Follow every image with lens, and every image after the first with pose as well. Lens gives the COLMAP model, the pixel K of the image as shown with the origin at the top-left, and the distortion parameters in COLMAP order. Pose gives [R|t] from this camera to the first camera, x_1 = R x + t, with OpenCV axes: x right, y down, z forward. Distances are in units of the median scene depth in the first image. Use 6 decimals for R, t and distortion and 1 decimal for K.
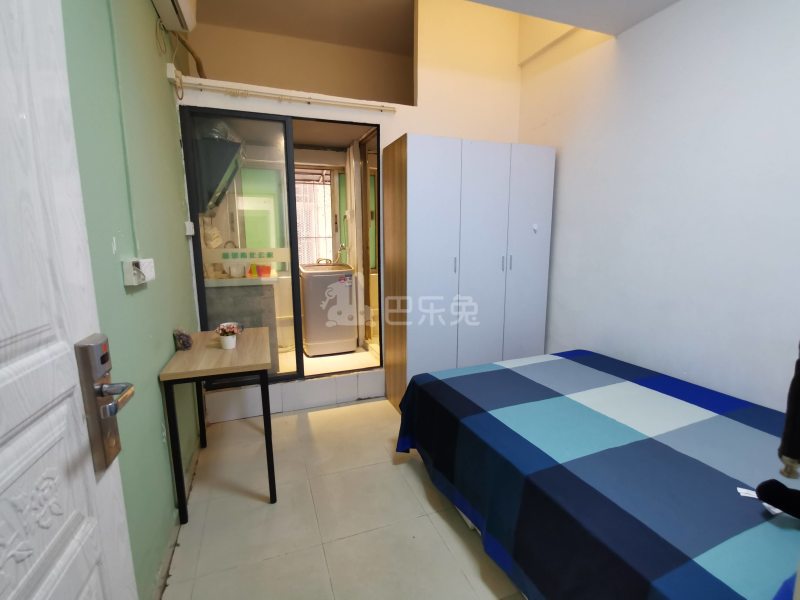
lens RADIAL K [[377.7, 0, 400.0], [0, 377.7, 300.0], [0, 0, 1]] dist [0.001110, -0.000125]
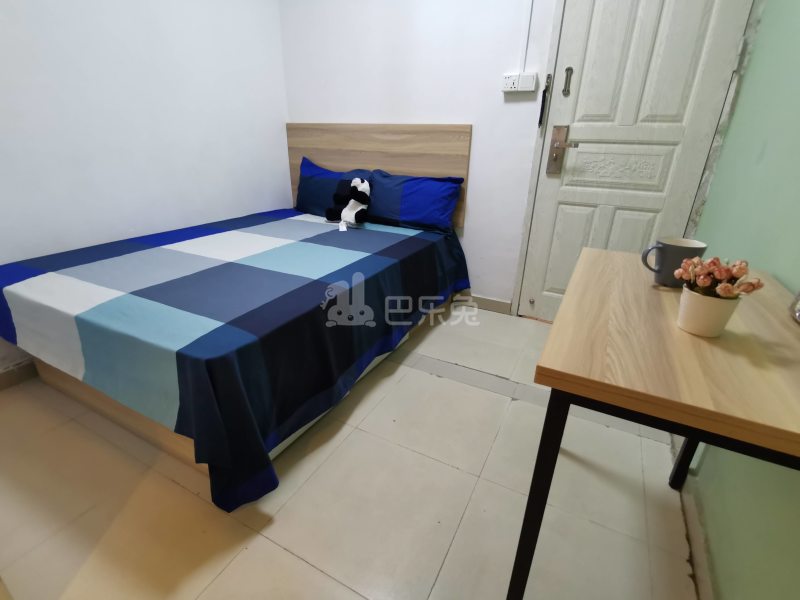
lens RADIAL K [[386.3, 0, 400.0], [0, 386.3, 300.0], [0, 0, 1]] dist [-0.012144, -0.000568]
pose [[-0.660386, -0.303580, 0.686826, -0.381813], [0.095947, 0.873029, 0.478136, -0.046708], [-0.744772, 0.381653, -0.547408, 1.025109]]
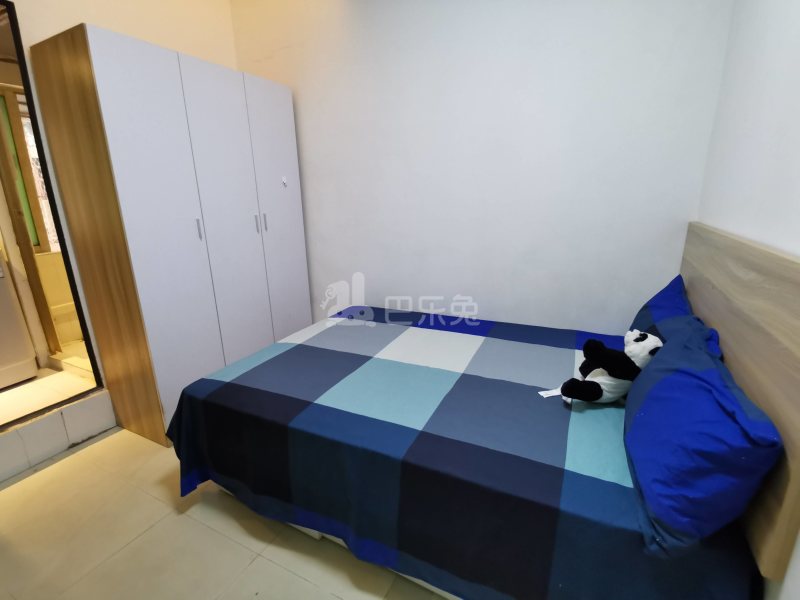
lens RADIAL K [[386.3, 0, 400.0], [0, 386.3, 300.0], [0, 0, 1]] dist [-0.012144, -0.000568]
pose [[0.738787, -0.184714, 0.648131, -0.102255], [0.121684, 0.982461, 0.141291, -0.016155], [-0.662862, -0.025517, 0.748306, 0.185611]]
